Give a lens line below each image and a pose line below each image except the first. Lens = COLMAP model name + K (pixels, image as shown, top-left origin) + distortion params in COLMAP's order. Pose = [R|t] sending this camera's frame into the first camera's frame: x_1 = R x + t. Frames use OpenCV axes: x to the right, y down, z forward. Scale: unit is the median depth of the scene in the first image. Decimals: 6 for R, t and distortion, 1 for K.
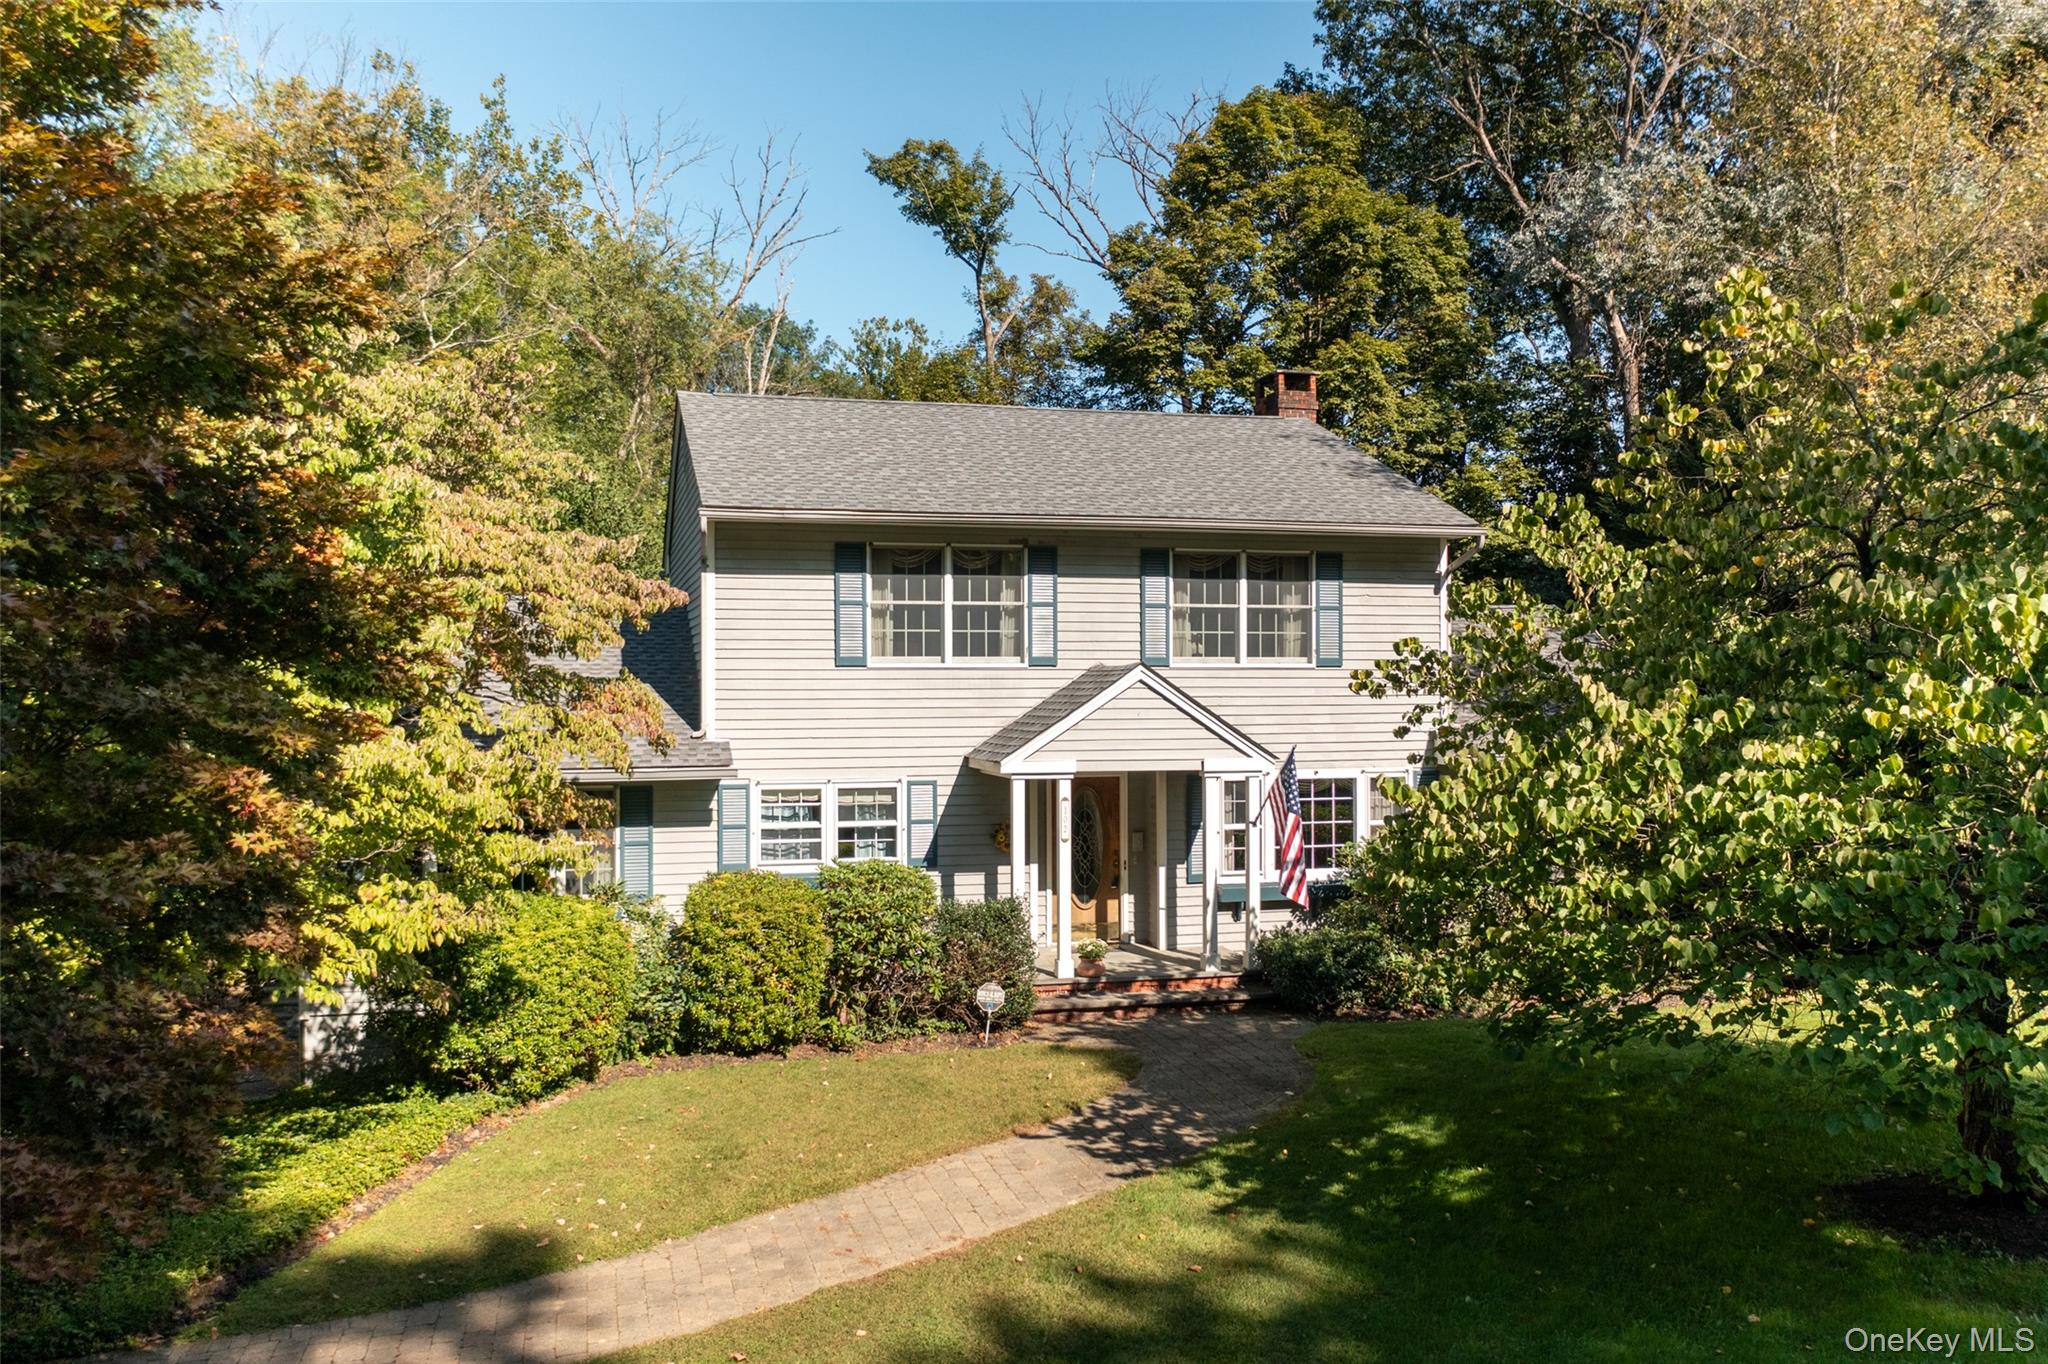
lens RADIAL K [[1612.5, 0, 1034.7], [0, 1612.5, 687.2], [0, 0, 1]] dist [-0.023601, -0.000732]
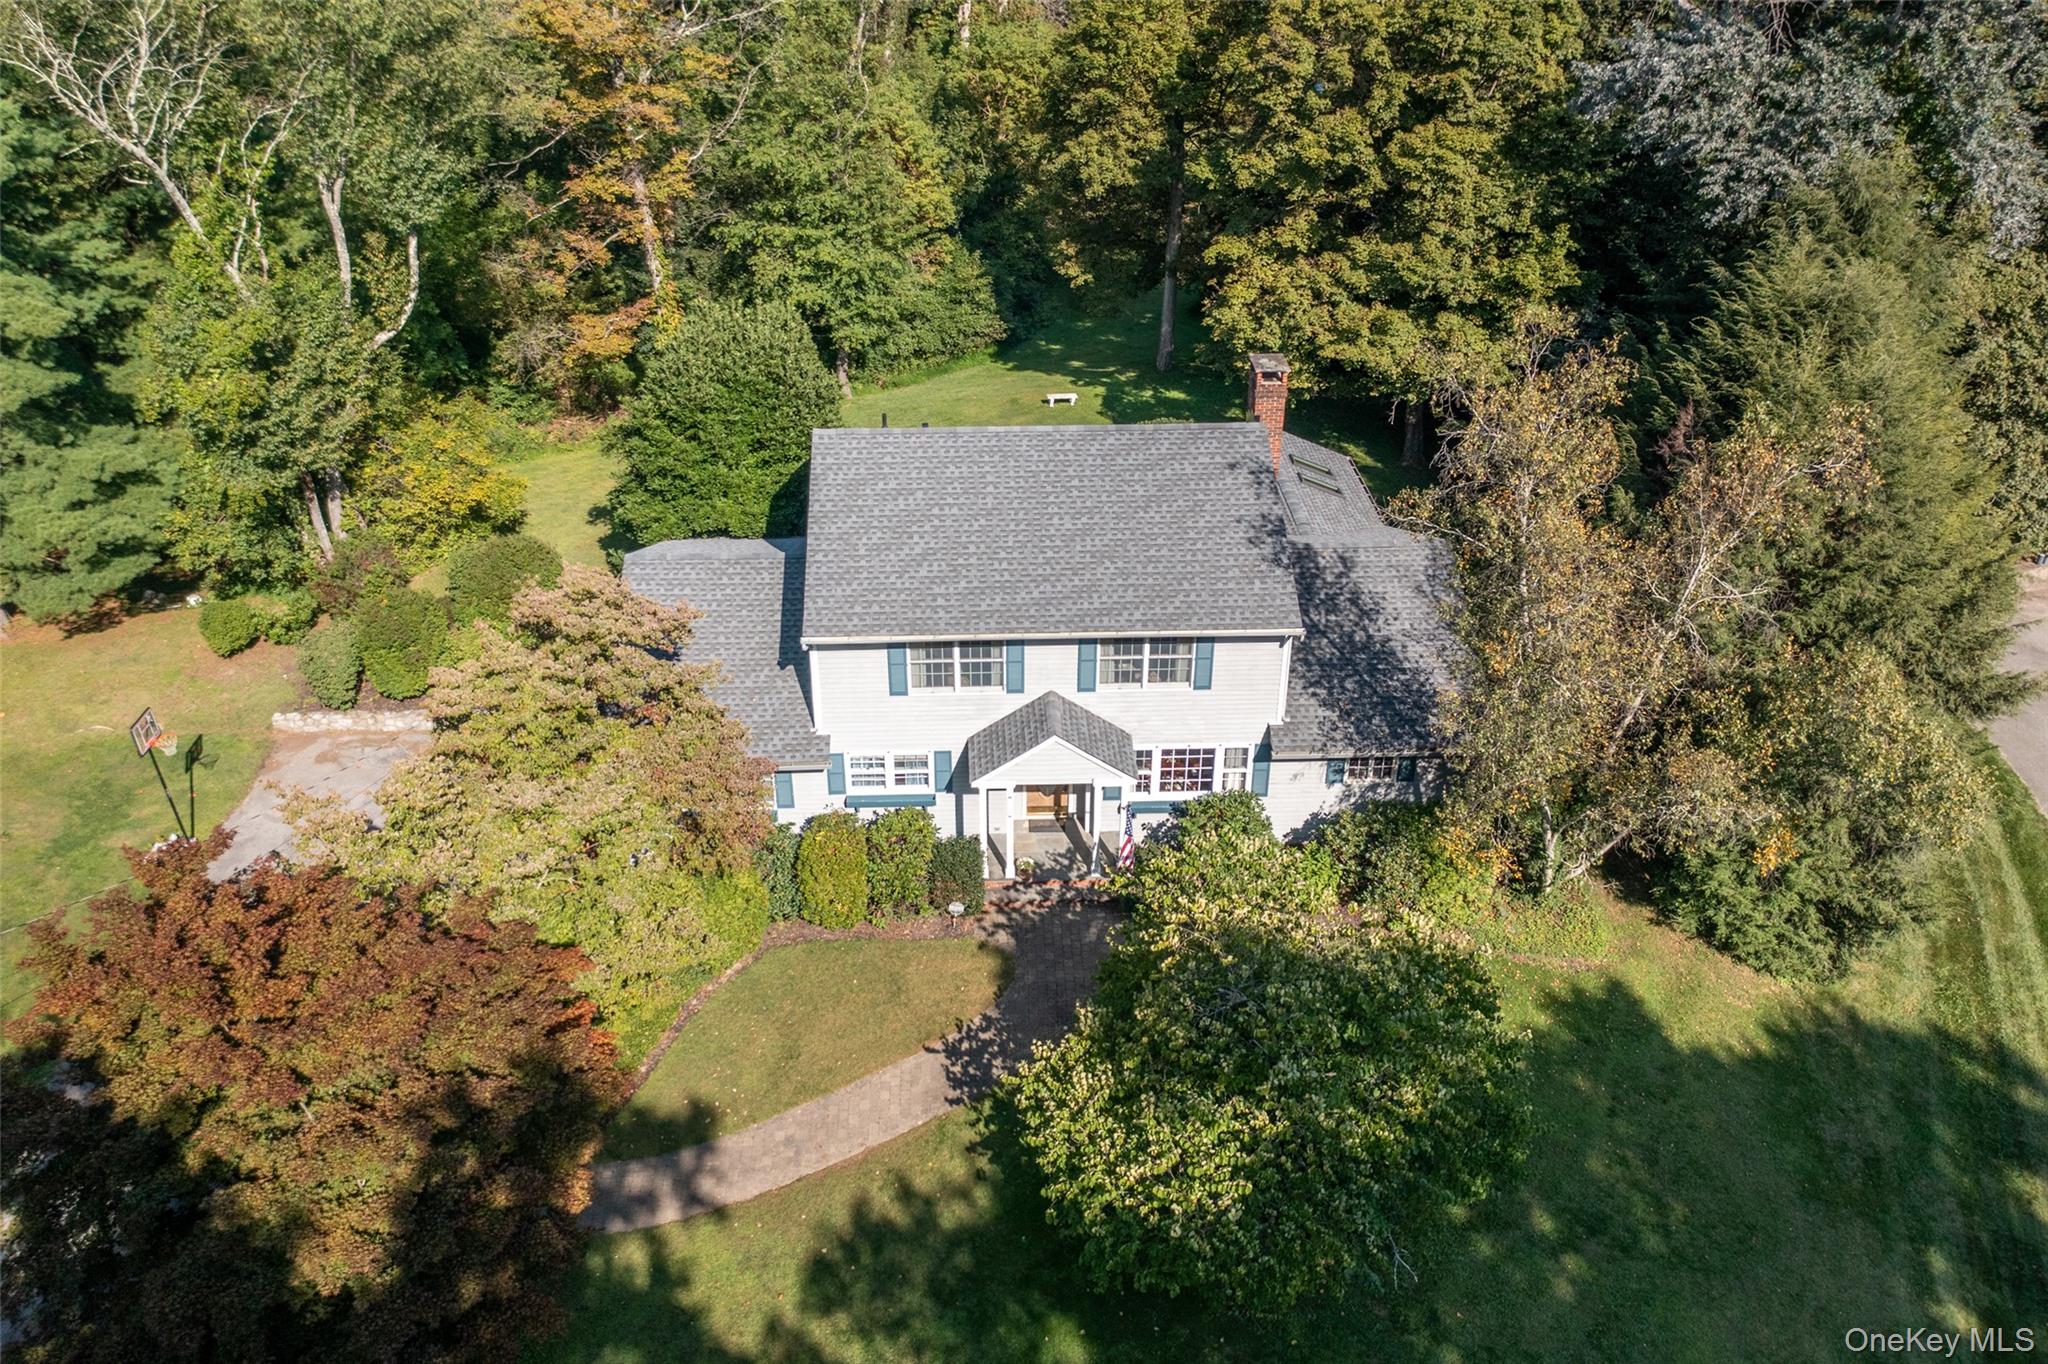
lens RADIAL K [[1612.5, 0, 1031.0], [0, 1612.5, 683.5], [0, 0, 1]] dist [-0.023601, -0.000732]
pose [[0.975582, 0.121771, -0.182790, 0.483938], [-0.009441, 0.854718, 0.519007, -1.323550], [0.219434, -0.504608, 0.834997, -0.571659]]
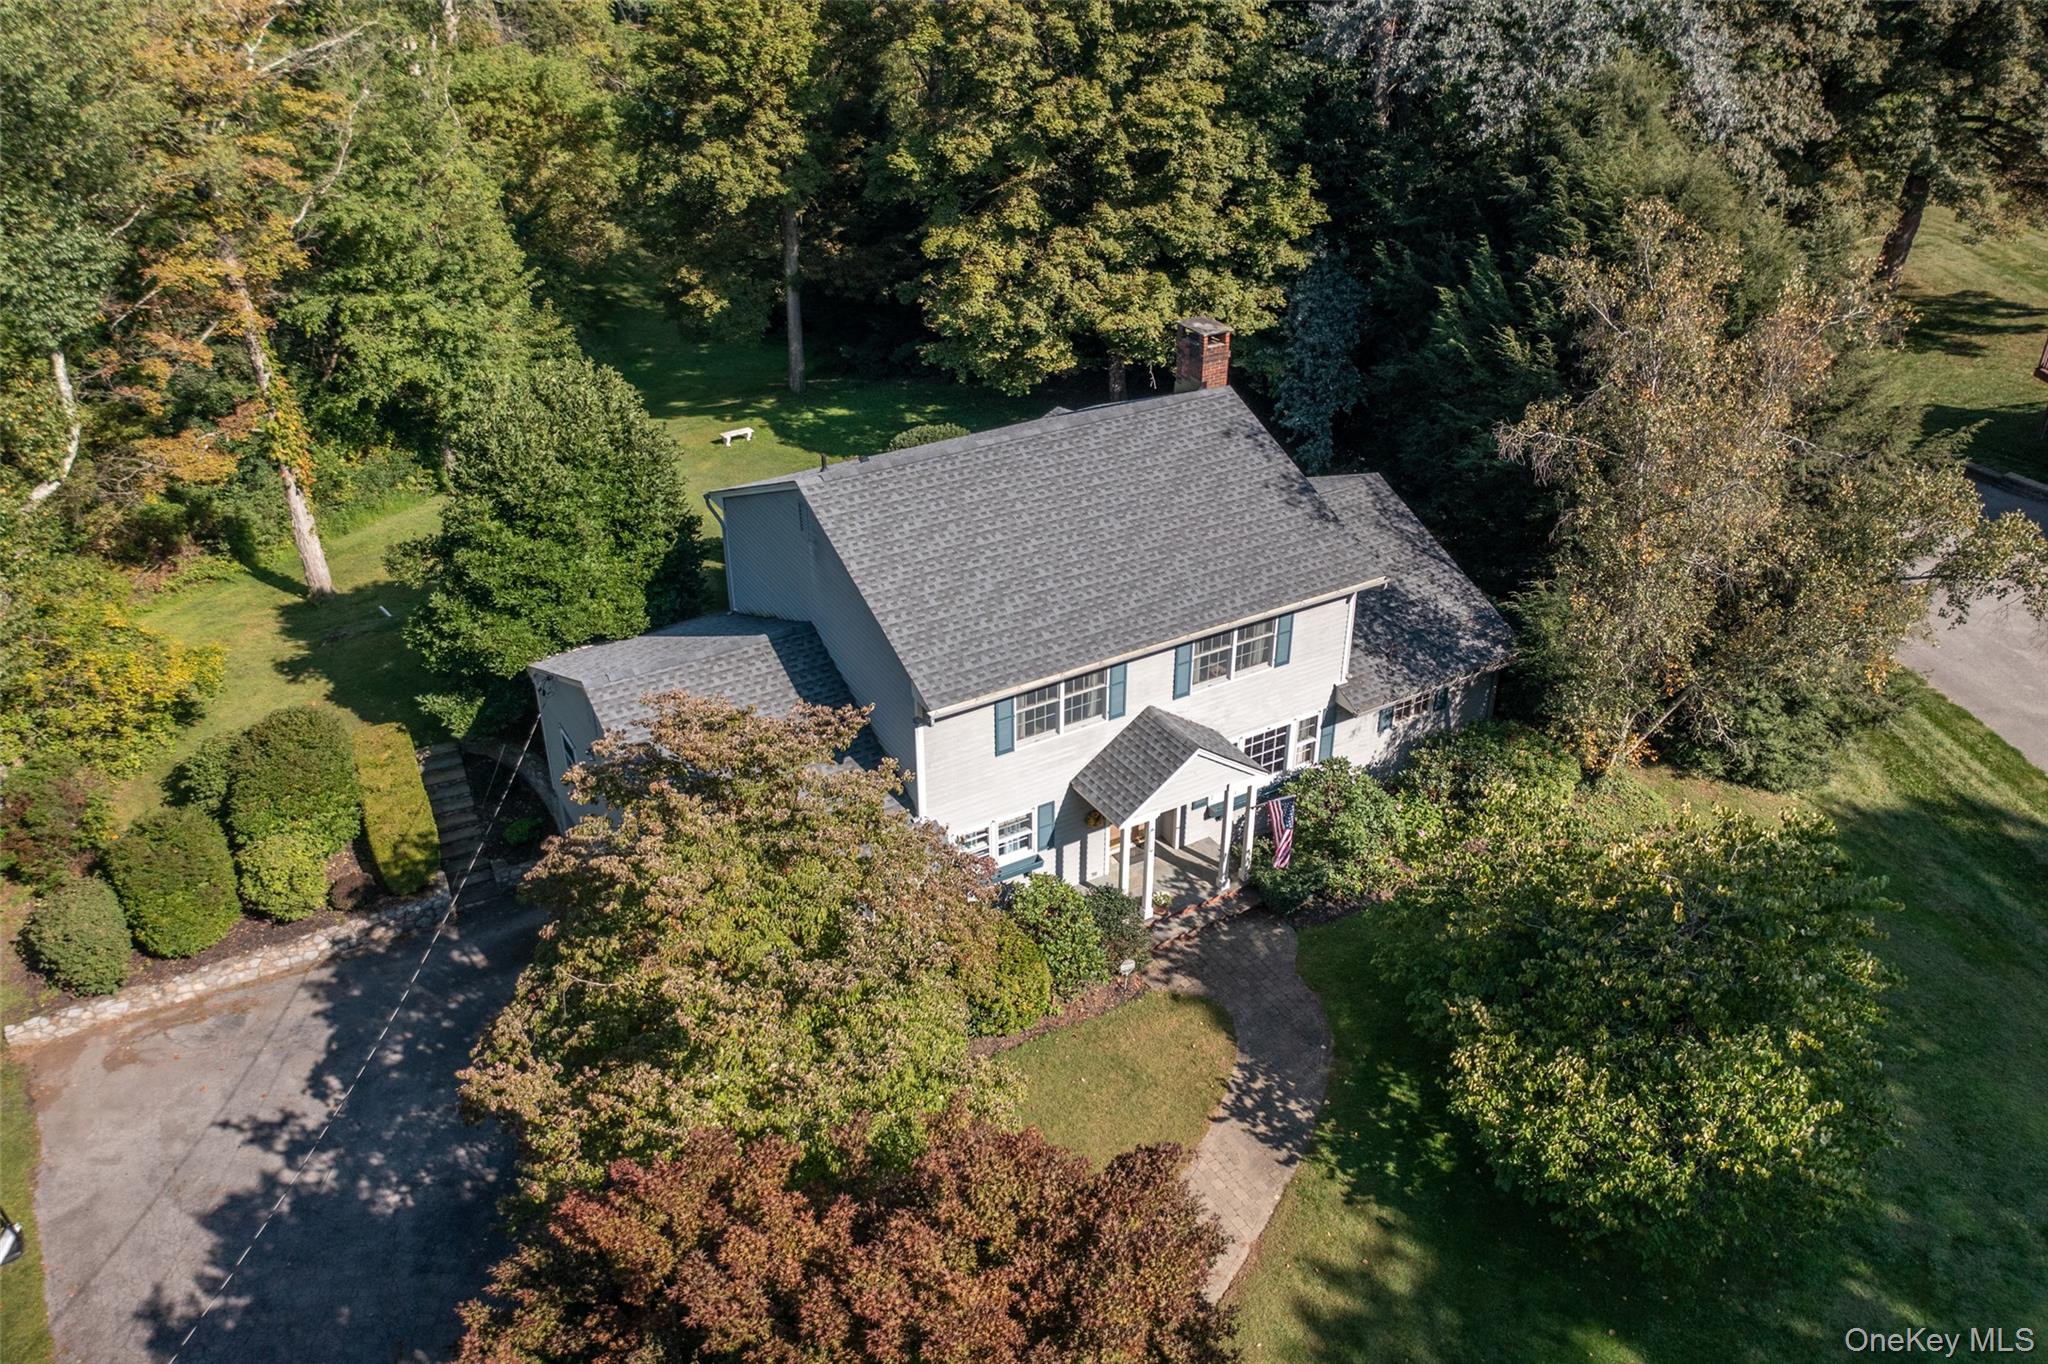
lens RADIAL K [[1612.5, 0, 1023.9], [0, 1612.5, 678.3], [0, 0, 1]] dist [-0.023601, -0.000732]
pose [[0.965517, -0.127861, 0.226777, -0.619189], [-0.002407, 0.866665, 0.498886, -1.186845], [-0.260327, -0.482228, 0.836472, -0.324530]]
